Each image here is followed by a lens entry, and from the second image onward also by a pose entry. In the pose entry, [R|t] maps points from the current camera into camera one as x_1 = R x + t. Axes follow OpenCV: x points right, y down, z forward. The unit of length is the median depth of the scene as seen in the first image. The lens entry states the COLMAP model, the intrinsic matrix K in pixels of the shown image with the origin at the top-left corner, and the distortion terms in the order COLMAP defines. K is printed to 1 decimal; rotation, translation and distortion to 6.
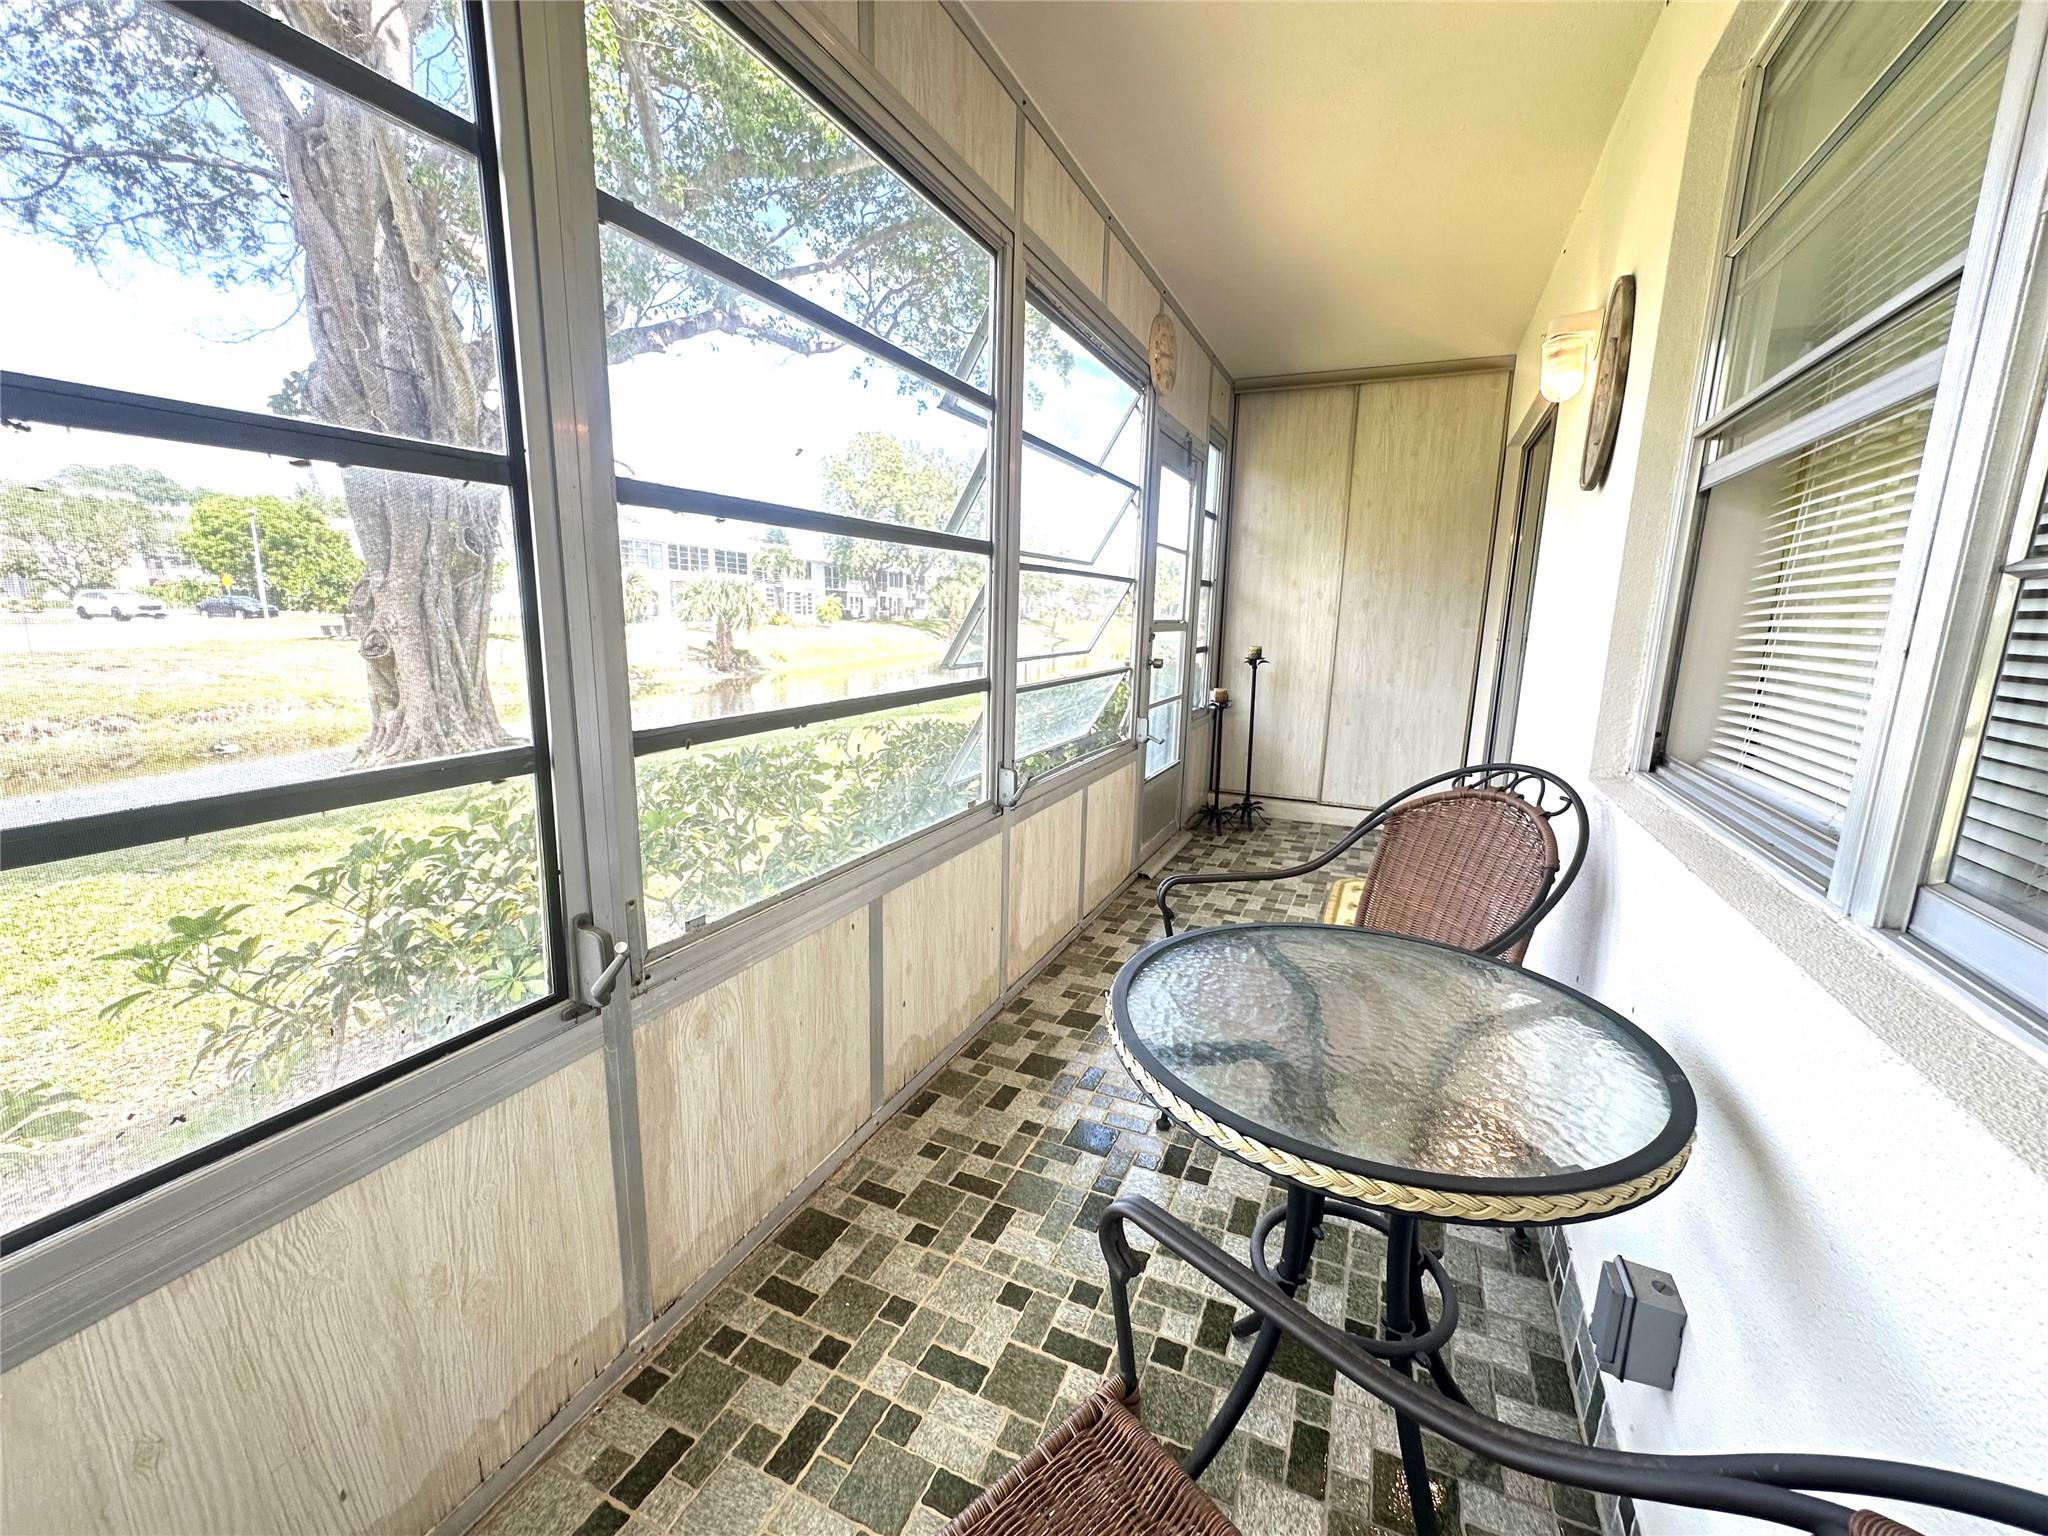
lens RADIAL K [[816.7, 0, 1017.5], [0, 816.7, 761.4], [0, 0, 1]] dist [-0.001016, 0.000256]
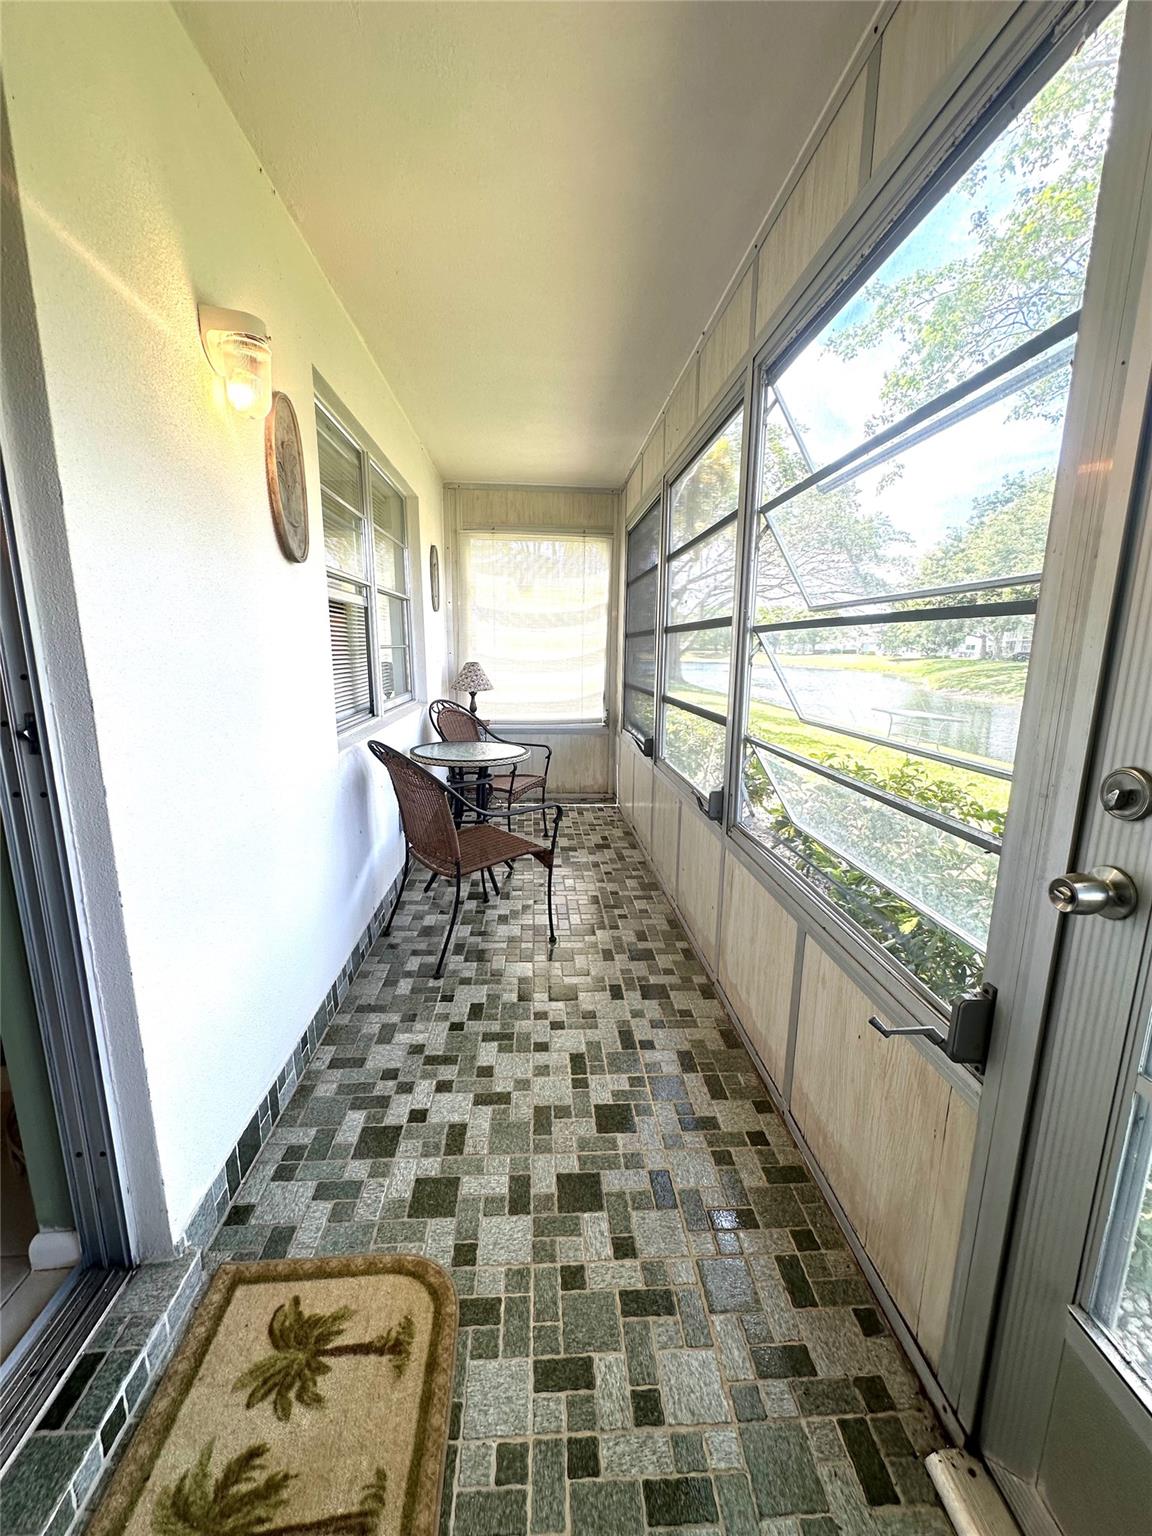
lens RADIAL K [[612.6, 0, 576.0], [0, 612.6, 768.2], [0, 0, 1]] dist [-0.001016, 0.000256]
pose [[-0.876006, 0.070675, -0.477094, 0.670030], [-0.109328, 0.934356, 0.339154, -0.342695], [0.469745, 0.349261, -0.810775, 1.759185]]
